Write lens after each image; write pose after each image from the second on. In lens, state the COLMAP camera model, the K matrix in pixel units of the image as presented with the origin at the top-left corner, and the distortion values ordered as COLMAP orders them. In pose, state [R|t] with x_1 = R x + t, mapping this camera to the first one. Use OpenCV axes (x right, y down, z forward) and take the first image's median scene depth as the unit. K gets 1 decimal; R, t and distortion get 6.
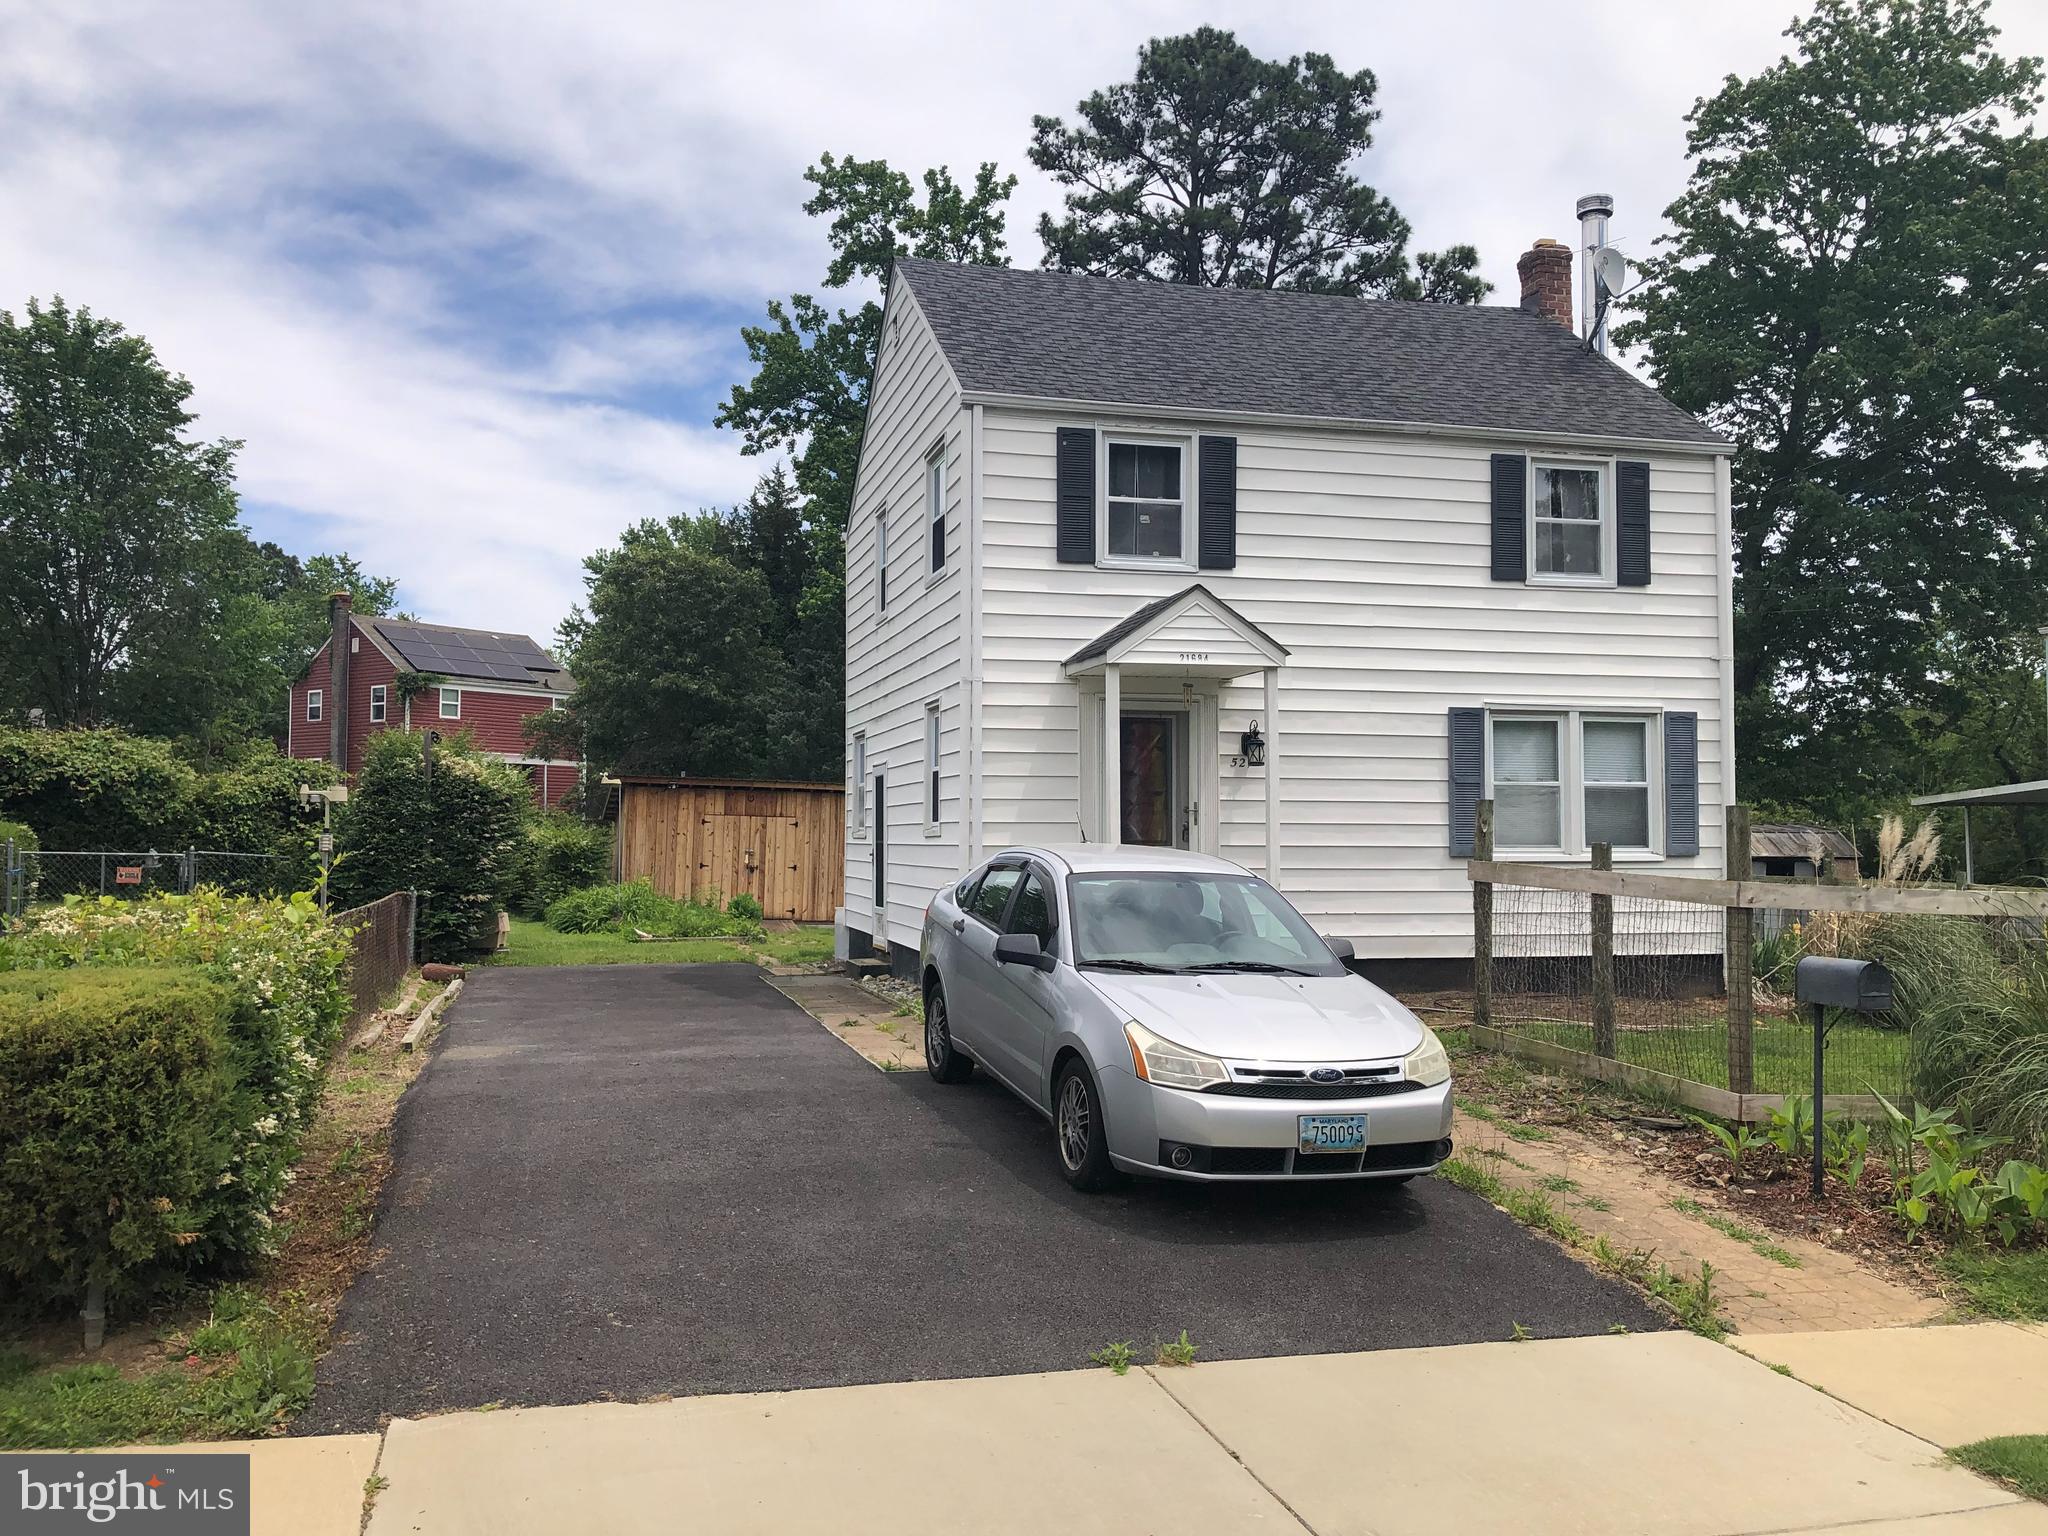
lens RADIAL K [[1678.3, 0, 1015.0], [0, 1678.3, 766.4], [0, 0, 1]] dist [0.112945, -0.252134]
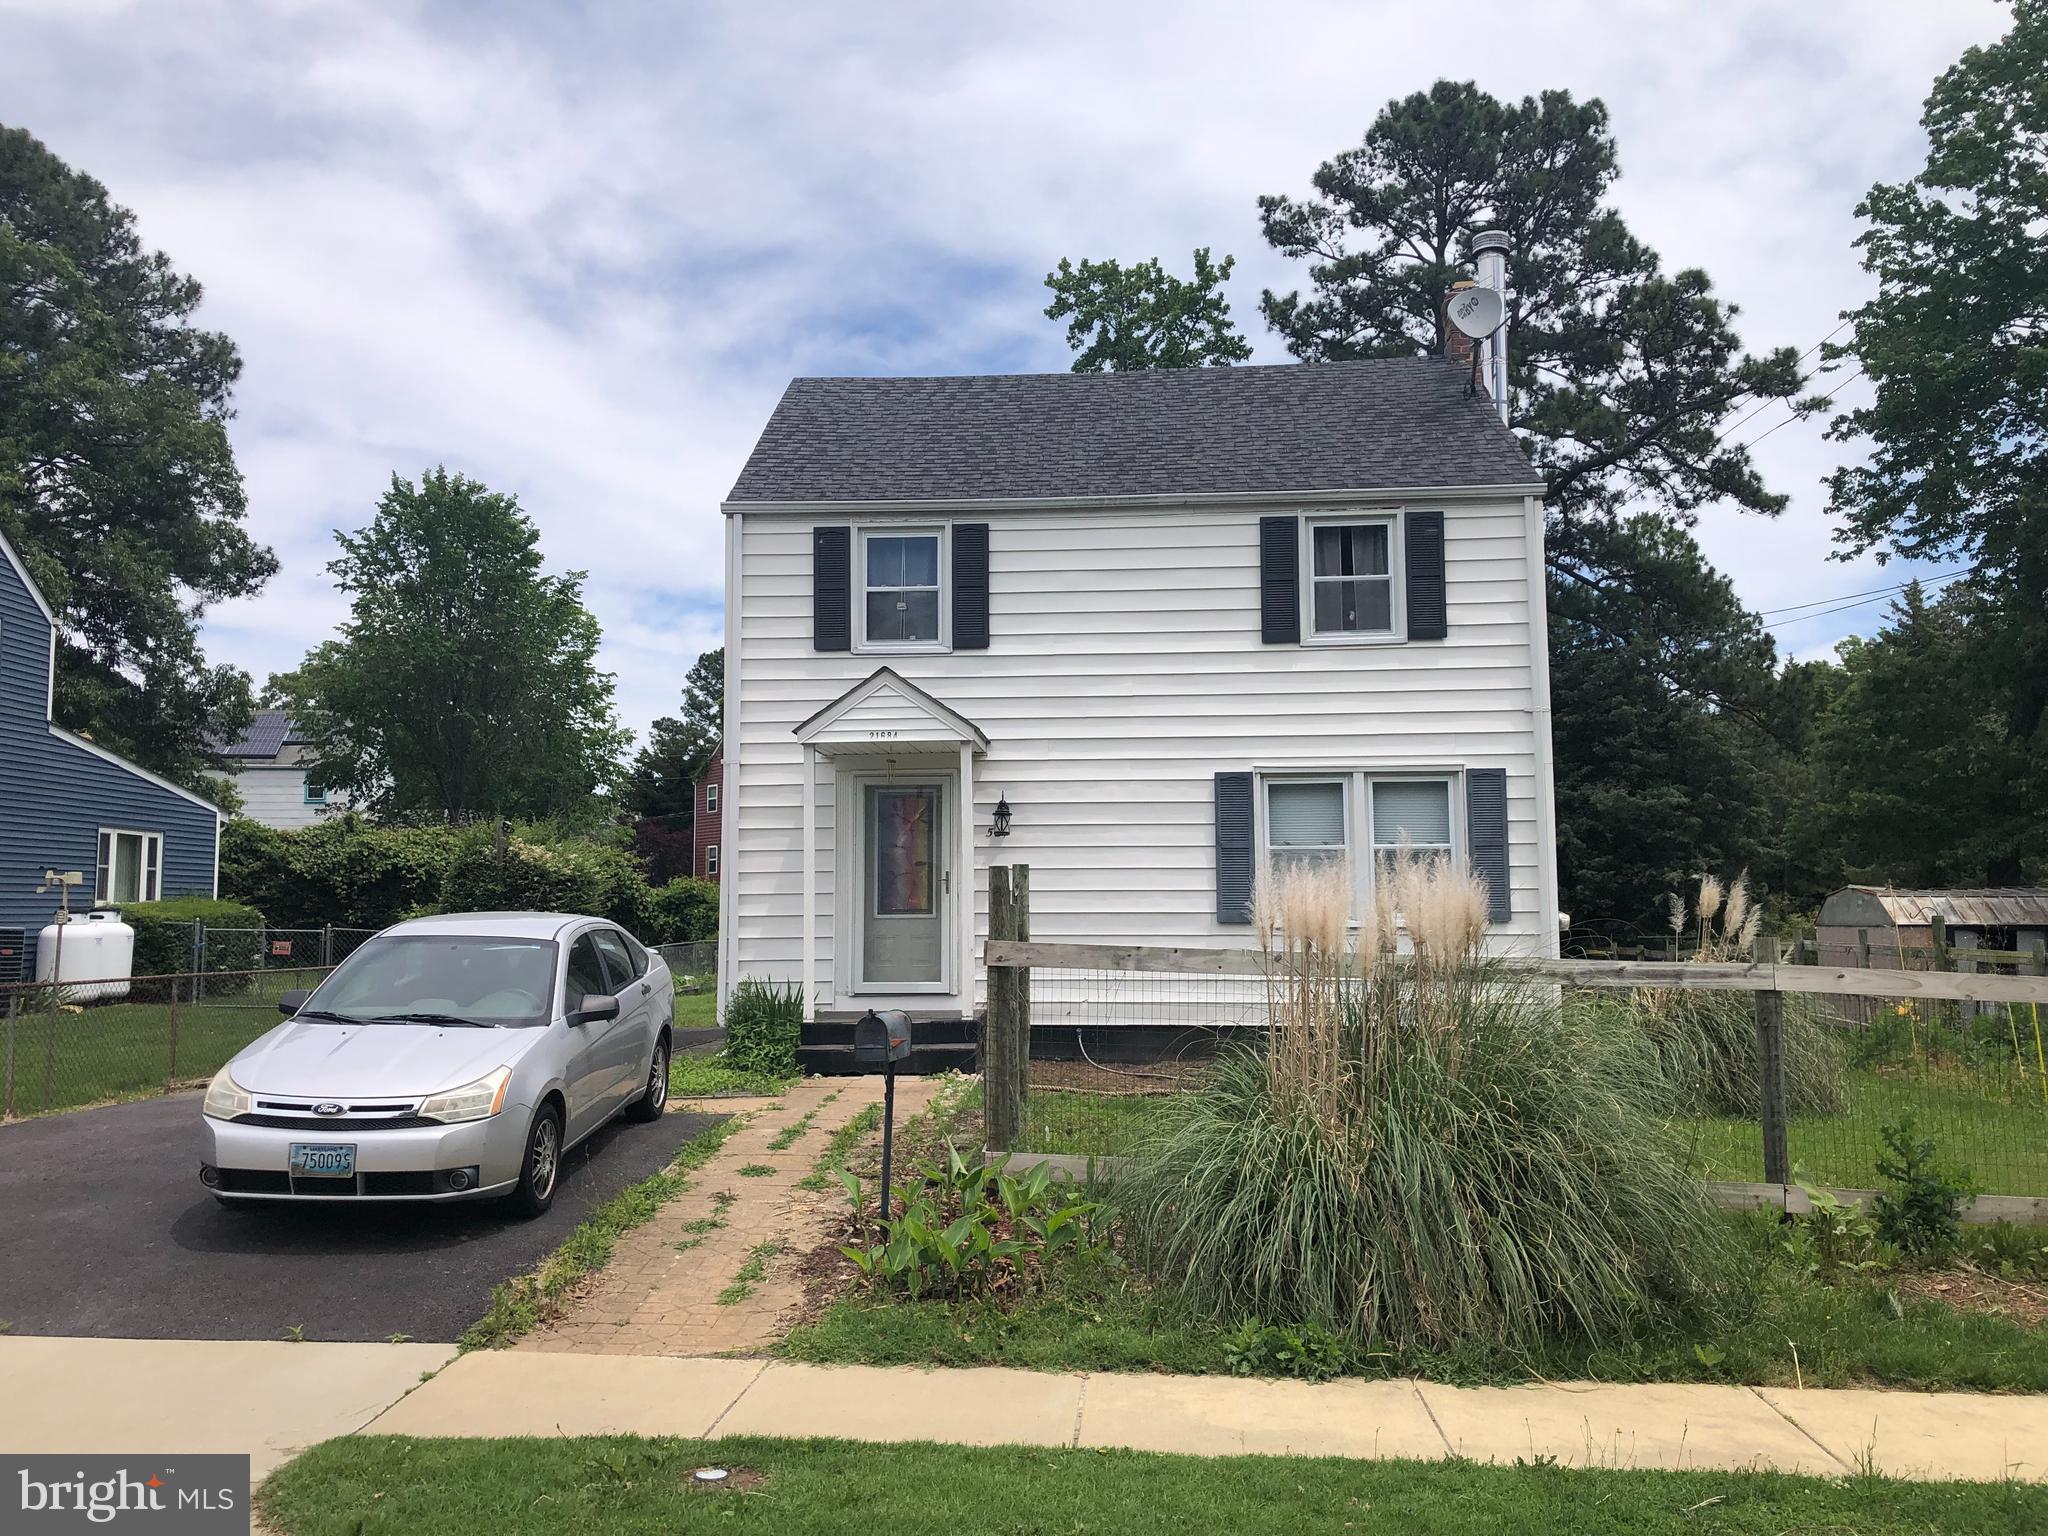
lens RADIAL K [[1678.3, 0, 1015.0], [0, 1678.3, 766.4], [0, 0, 1]] dist [0.112945, -0.252134]
pose [[0.947629, -0.036694, -0.317258, 0.229193], [0.022240, 0.998548, -0.049063, 0.003793], [0.318598, 0.039438, 0.947069, 0.010060]]
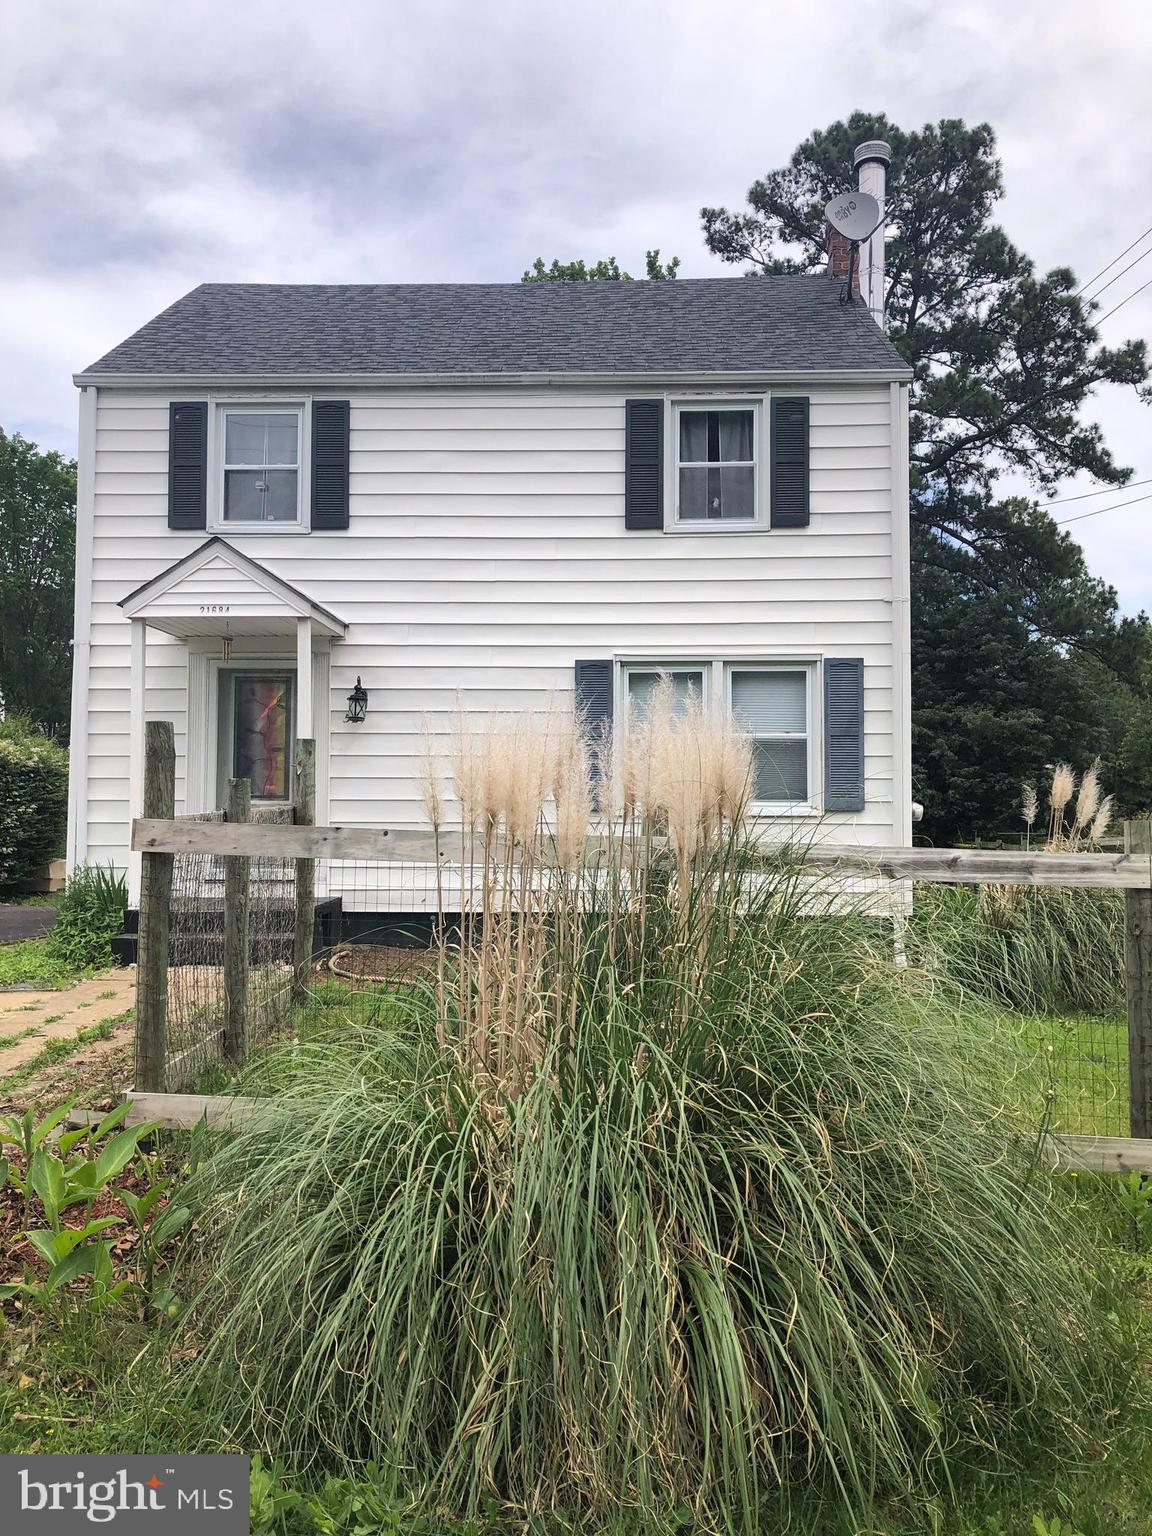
lens RADIAL K [[1251.5, 0, 594.9], [0, 1251.5, 767.4], [0, 0, 1]] dist [0.064797, -0.070610]
pose [[0.959020, -0.010999, -0.283123, 0.236115], [0.011498, 0.999934, 0.000101, 0.014004], [0.283104, -0.003352, 0.959083, 0.150131]]
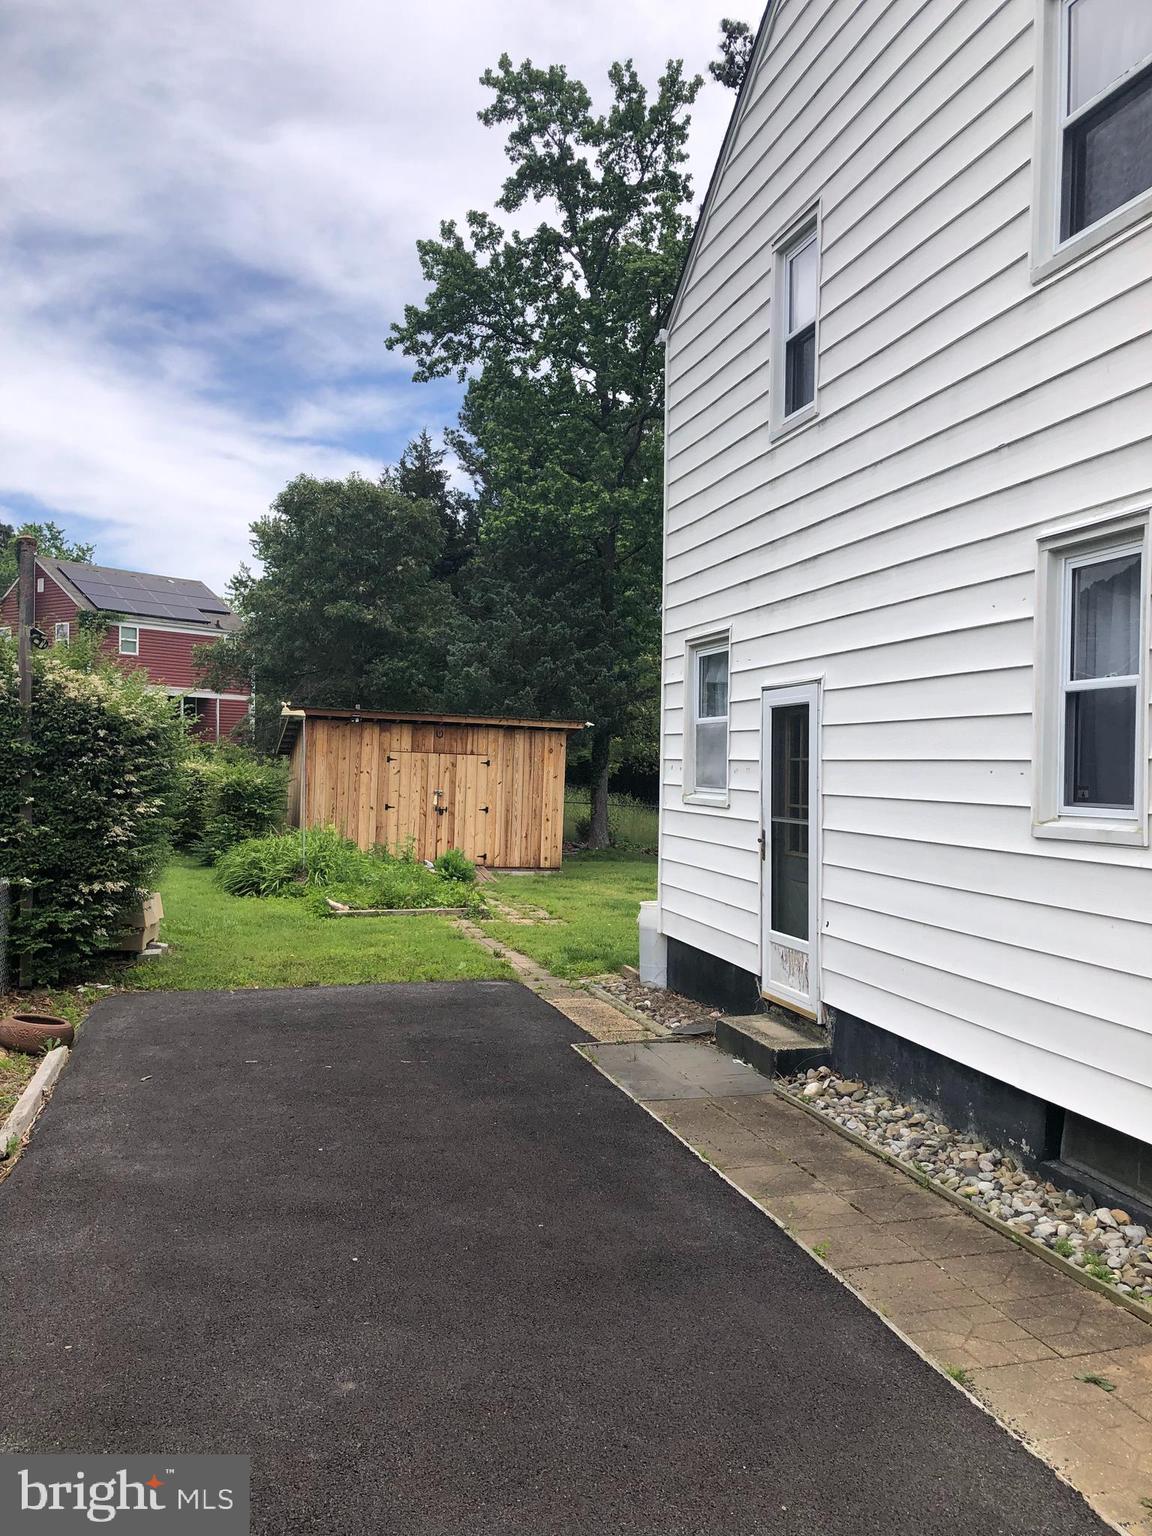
lens RADIAL K [[1231.4, 0, 575.8], [0, 1231.4, 795.7], [0, 0, 1]] dist [0.033740, -0.006549]
pose [[0.999909, 0.010051, 0.009000, -0.091376], [-0.010663, 0.997433, 0.070810, 0.004482], [-0.008265, -0.070900, 0.997449, 0.339981]]
